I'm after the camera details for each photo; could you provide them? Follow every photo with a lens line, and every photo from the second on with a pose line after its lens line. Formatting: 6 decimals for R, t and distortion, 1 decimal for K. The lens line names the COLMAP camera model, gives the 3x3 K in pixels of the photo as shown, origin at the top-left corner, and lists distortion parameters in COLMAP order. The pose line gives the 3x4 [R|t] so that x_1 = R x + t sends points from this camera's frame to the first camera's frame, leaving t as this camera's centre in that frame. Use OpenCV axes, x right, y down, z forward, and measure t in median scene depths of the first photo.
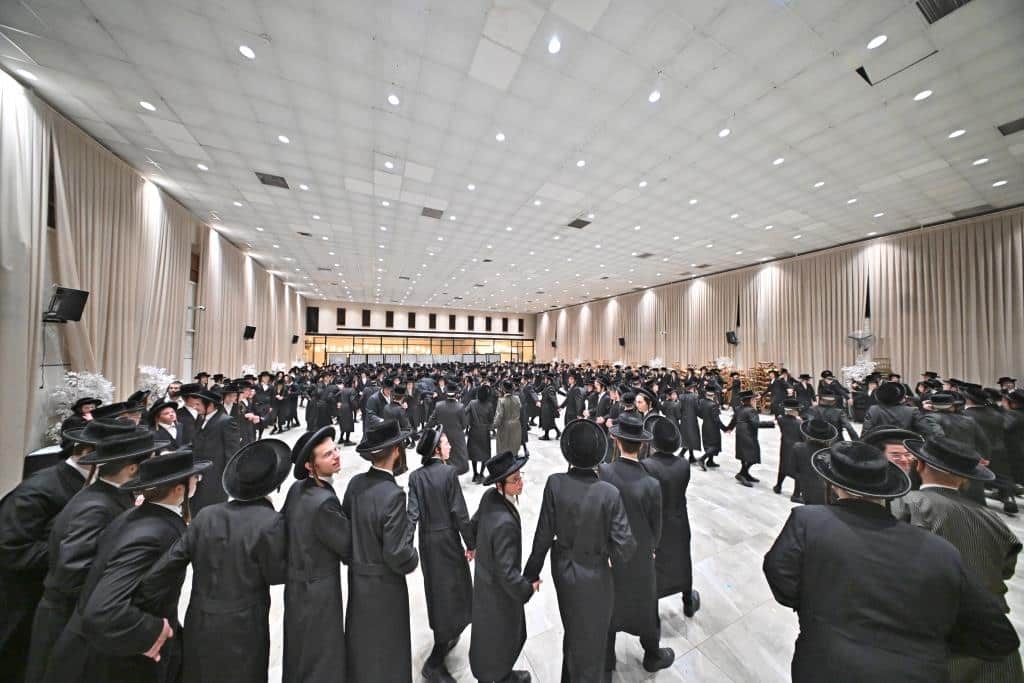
lens RADIAL K [[296.0, 0, 513.6], [0, 296.0, 348.6], [0, 0, 1]] dist [0.000290, 0.000001]
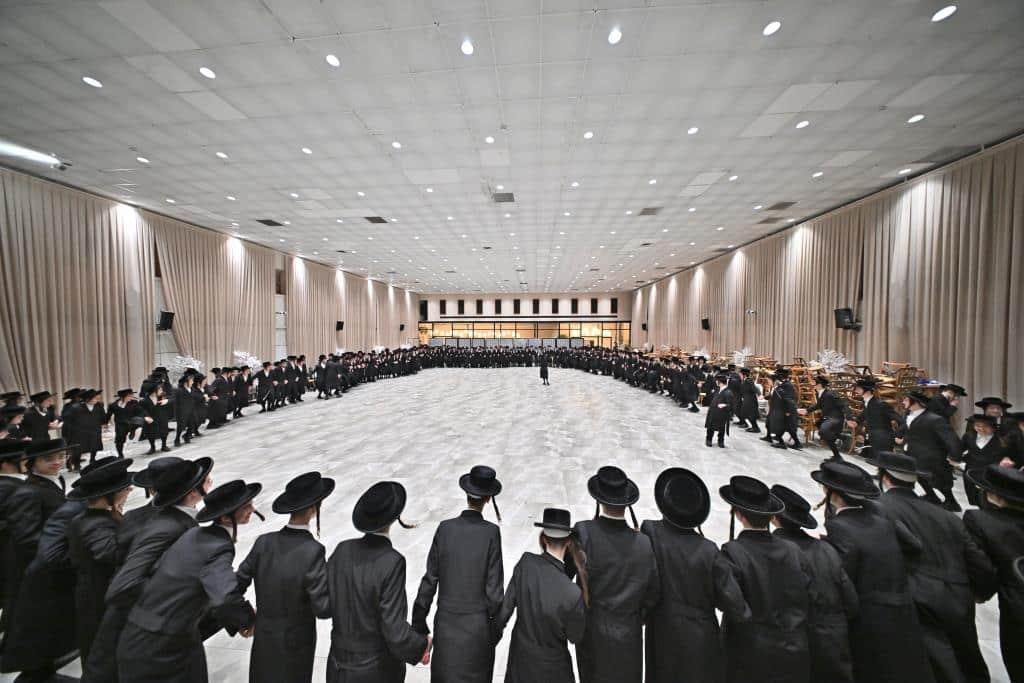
lens RADIAL K [[297.5, 0, 512.0], [0, 297.5, 341.5], [0, 0, 1]] dist [-0.000123, -0.000015]
pose [[0.867229, 0.009812, -0.497812, 0.257422], [0.011338, 0.999157, 0.039445, -0.012841], [0.497780, -0.039852, 0.866387, 0.095301]]
